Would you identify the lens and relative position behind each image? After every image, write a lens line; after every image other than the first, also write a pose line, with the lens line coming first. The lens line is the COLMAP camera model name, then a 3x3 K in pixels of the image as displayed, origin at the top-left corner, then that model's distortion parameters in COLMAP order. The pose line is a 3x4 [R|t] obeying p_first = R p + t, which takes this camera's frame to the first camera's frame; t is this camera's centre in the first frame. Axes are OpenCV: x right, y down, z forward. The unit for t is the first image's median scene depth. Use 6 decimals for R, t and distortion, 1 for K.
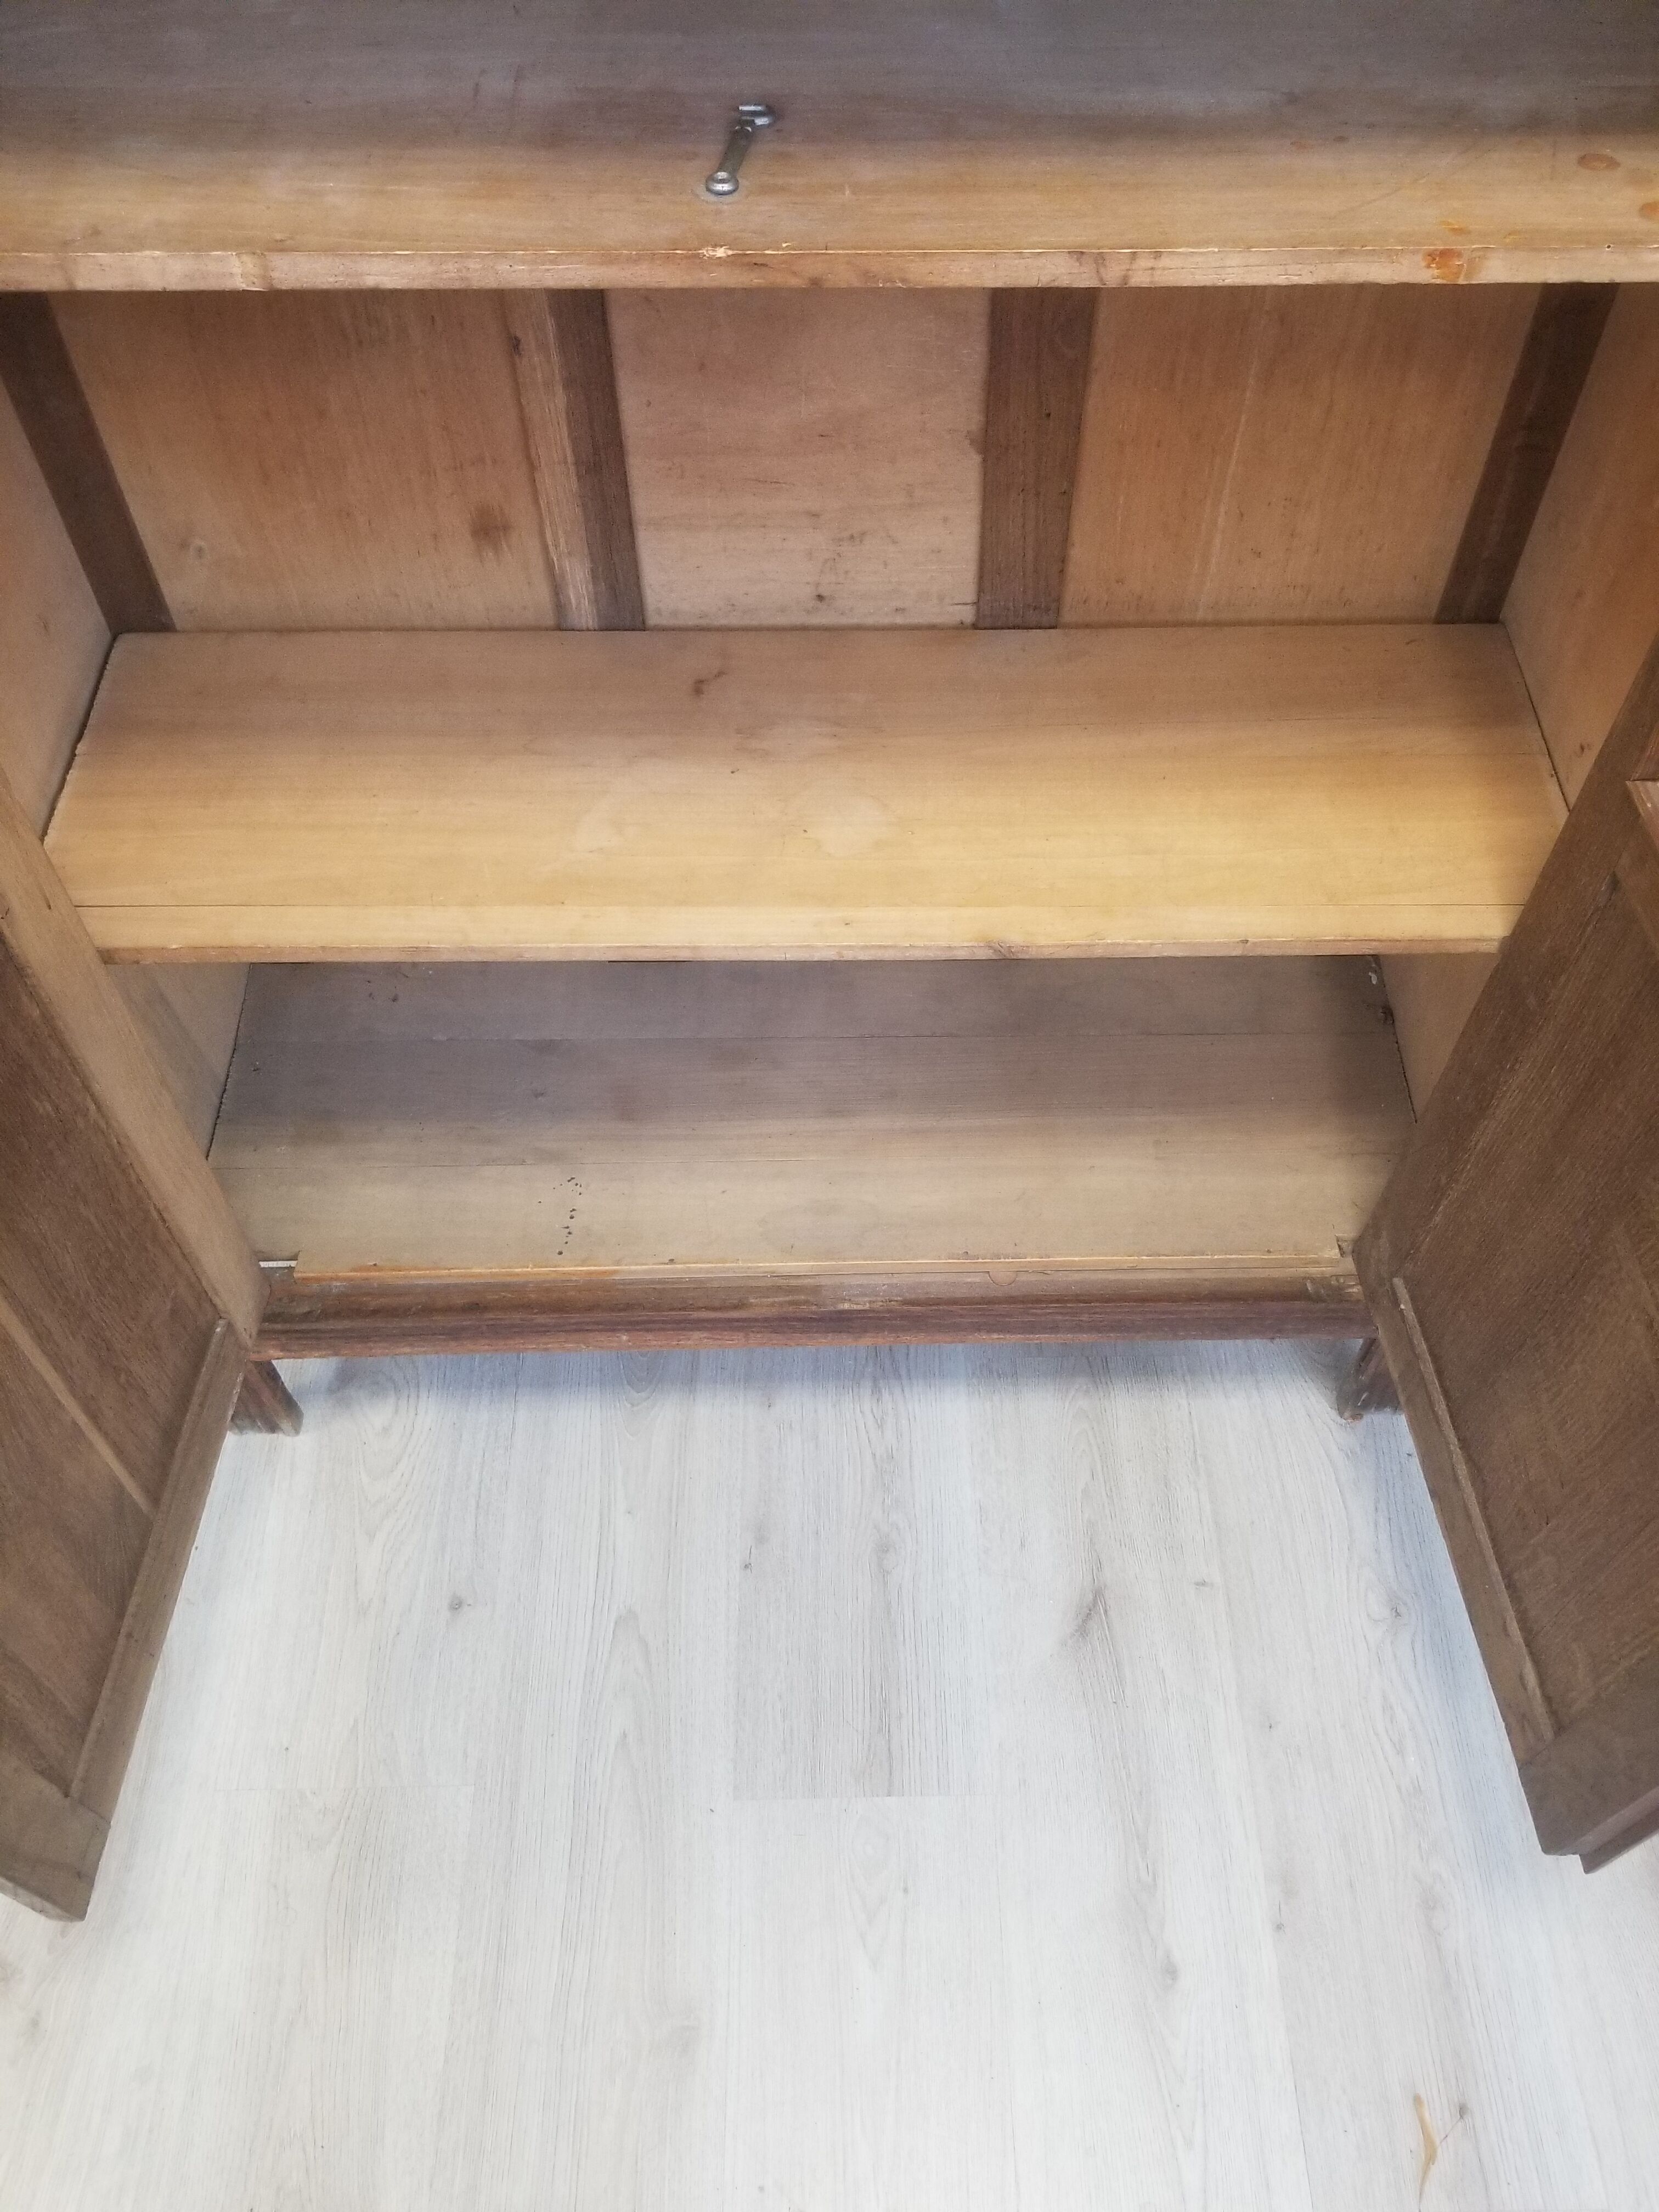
lens RADIAL K [[1730.7, 0, 873.6], [0, 1730.7, 1095.2], [0, 0, 1]] dist [0.069483, -0.122391]
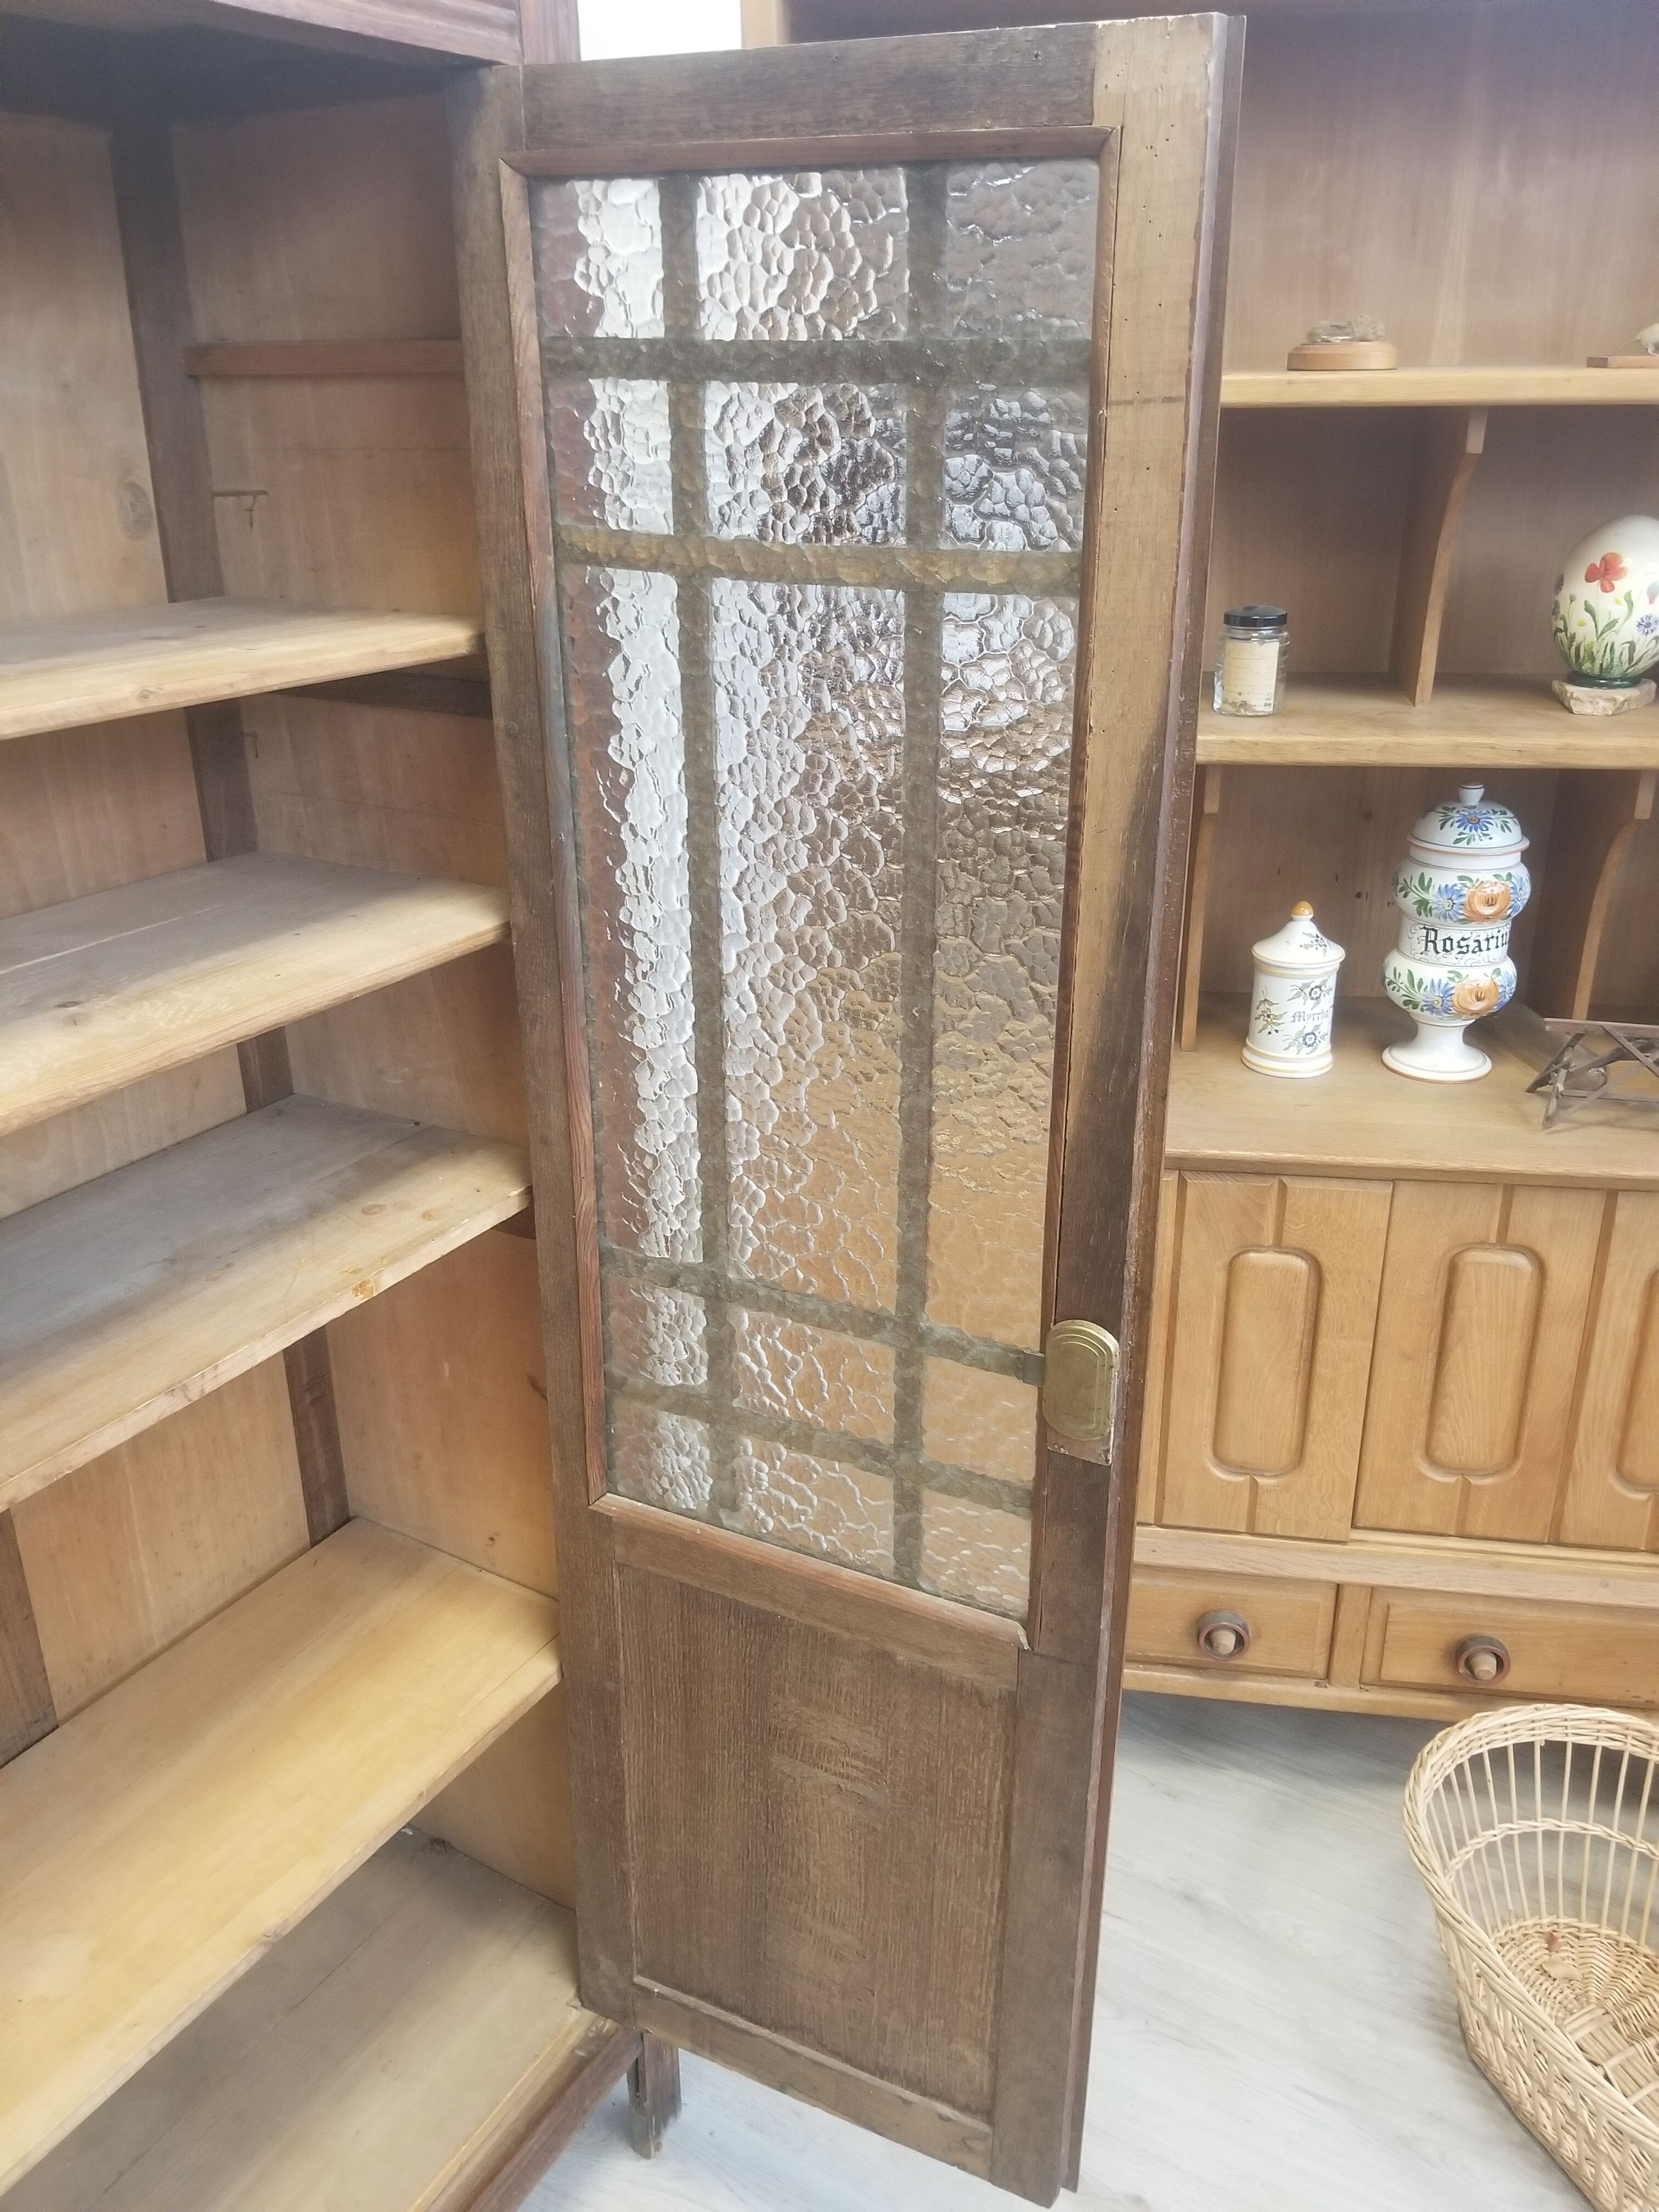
lens RADIAL K [[1757.9, 0, 837.0], [0, 1757.9, 1117.5], [0, 0, 1]] dist [-0.000428, -0.002843]
pose [[0.527978, -0.335725, 0.780082, -0.382394], [0.690991, 0.703835, -0.164768, -0.015674], [-0.493732, 0.626023, 0.603592, -0.163926]]
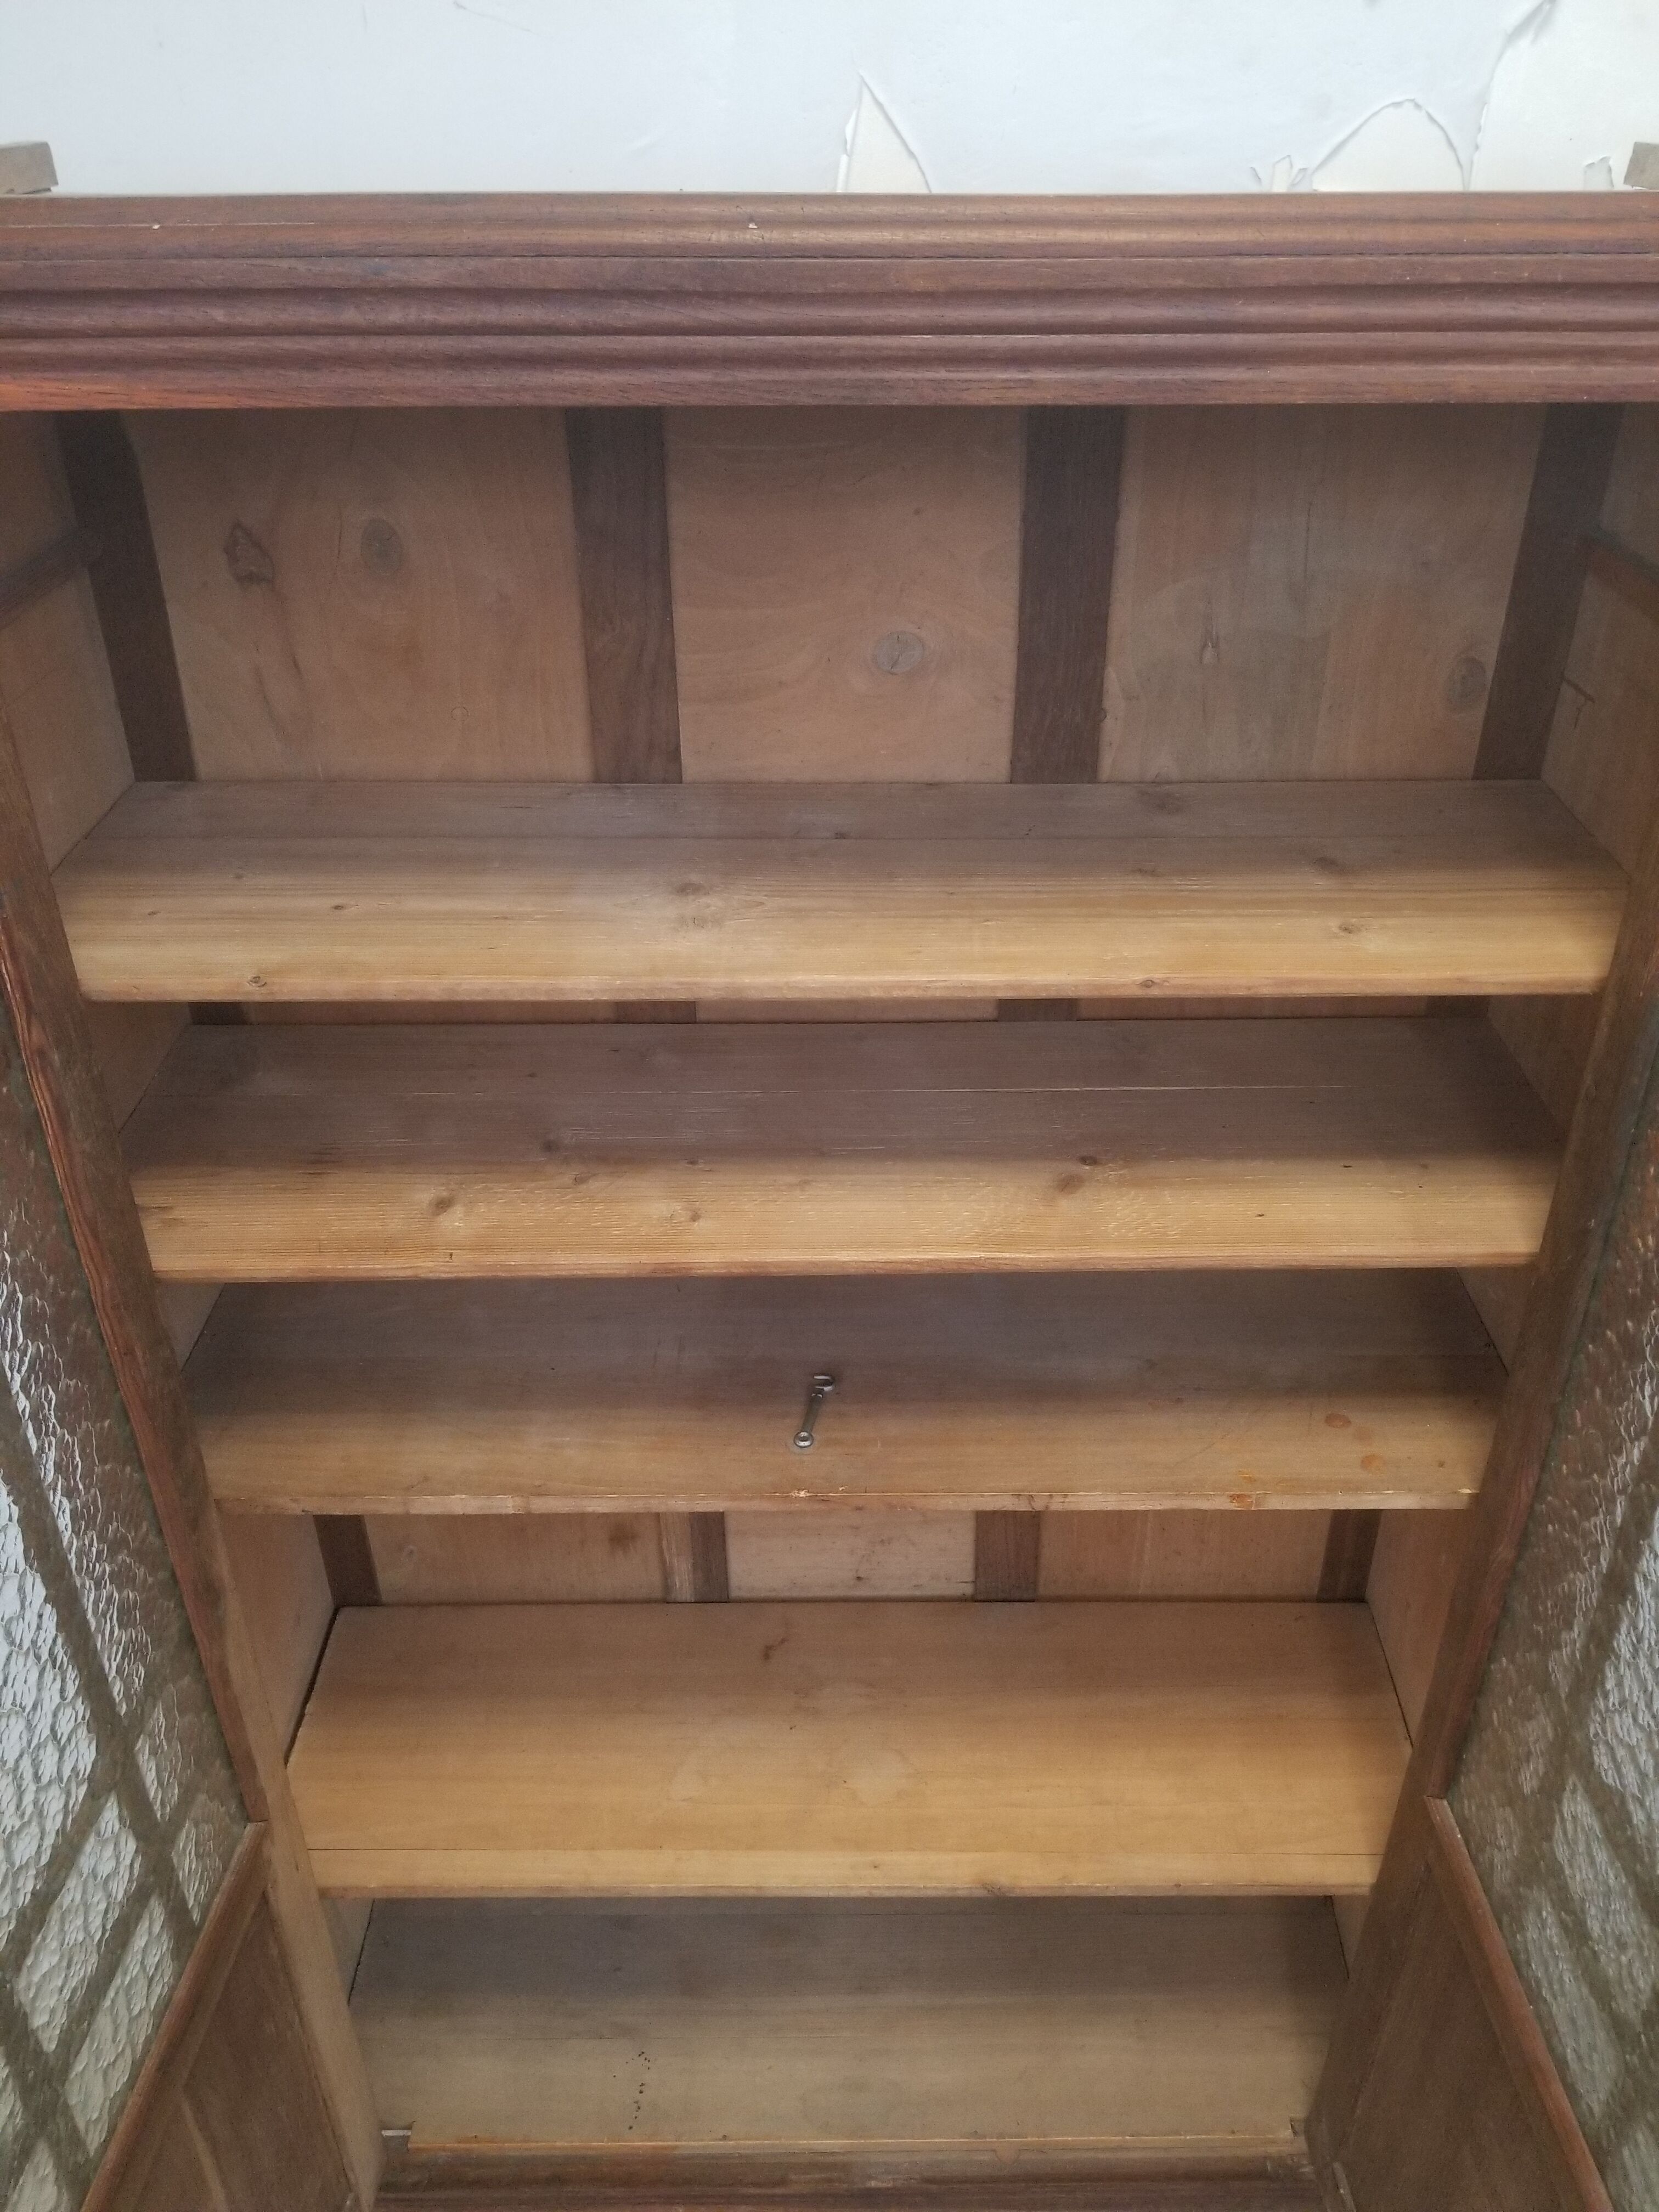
lens RADIAL K [[1734.9, 0, 888.3], [0, 1734.9, 1103.4], [0, 0, 1]] dist [0.069139, -0.116270]
pose [[0.999913, 0.002490, -0.012991, 0.008951], [-0.007153, 0.927937, -0.372667, -0.125037], [0.011127, 0.372728, 0.927874, -0.401407]]
